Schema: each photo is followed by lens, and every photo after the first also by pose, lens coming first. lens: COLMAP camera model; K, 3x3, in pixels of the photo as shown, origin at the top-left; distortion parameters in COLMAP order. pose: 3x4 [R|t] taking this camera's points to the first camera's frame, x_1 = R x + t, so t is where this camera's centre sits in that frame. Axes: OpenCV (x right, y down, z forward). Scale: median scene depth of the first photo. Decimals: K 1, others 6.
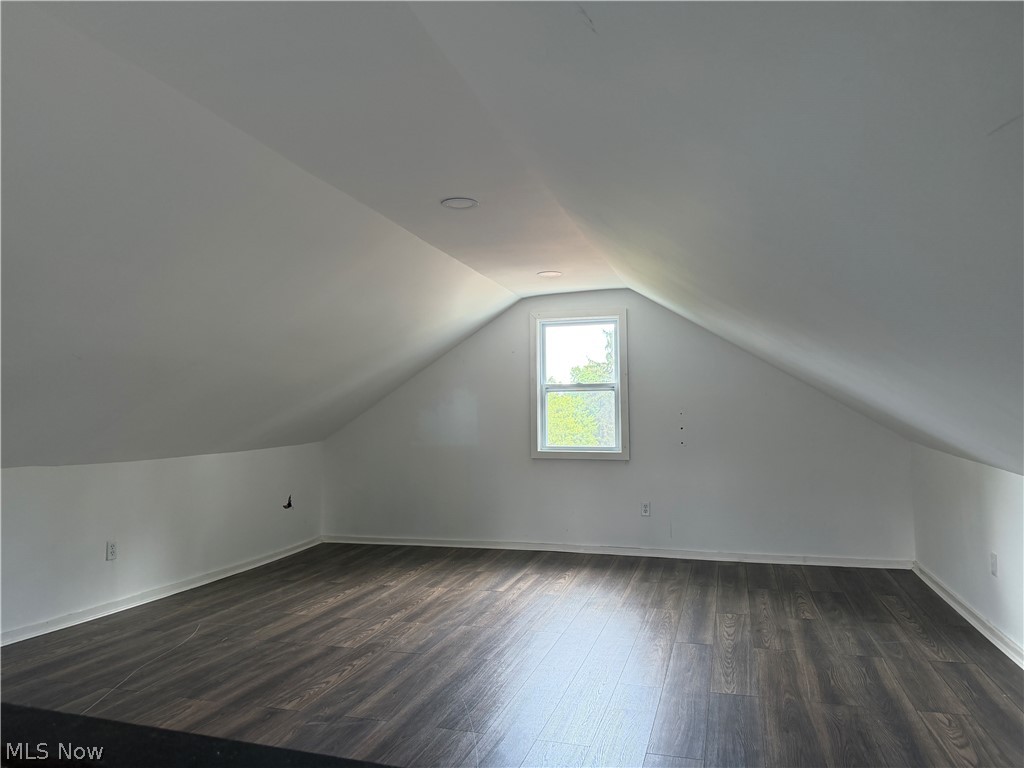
lens RADIAL K [[713.6, 0, 512.1], [0, 713.6, 383.8], [0, 0, 1]] dist [0.029870, -0.001919]
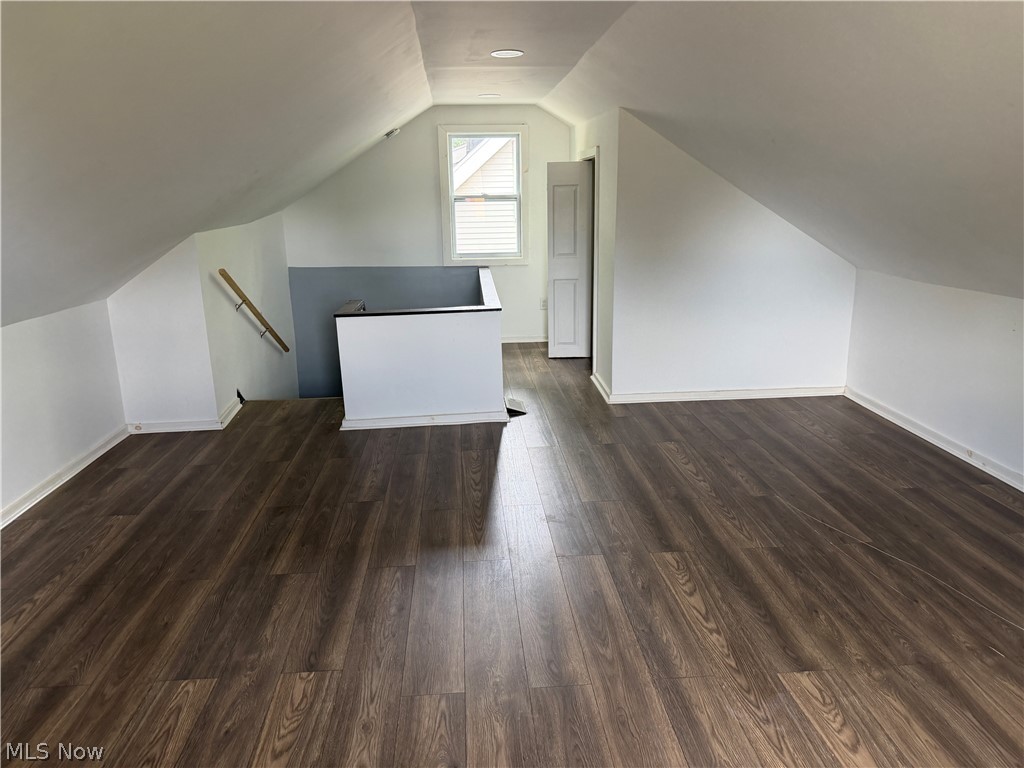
lens RADIAL K [[713.6, 0, 514.0], [0, 713.6, 383.6], [0, 0, 1]] dist [0.029870, -0.001919]
pose [[-0.929342, 0.119444, -0.349366, 0.192919], [0.044453, 0.975541, 0.215278, -0.018981], [0.366535, 0.184536, -0.911920, 1.571578]]
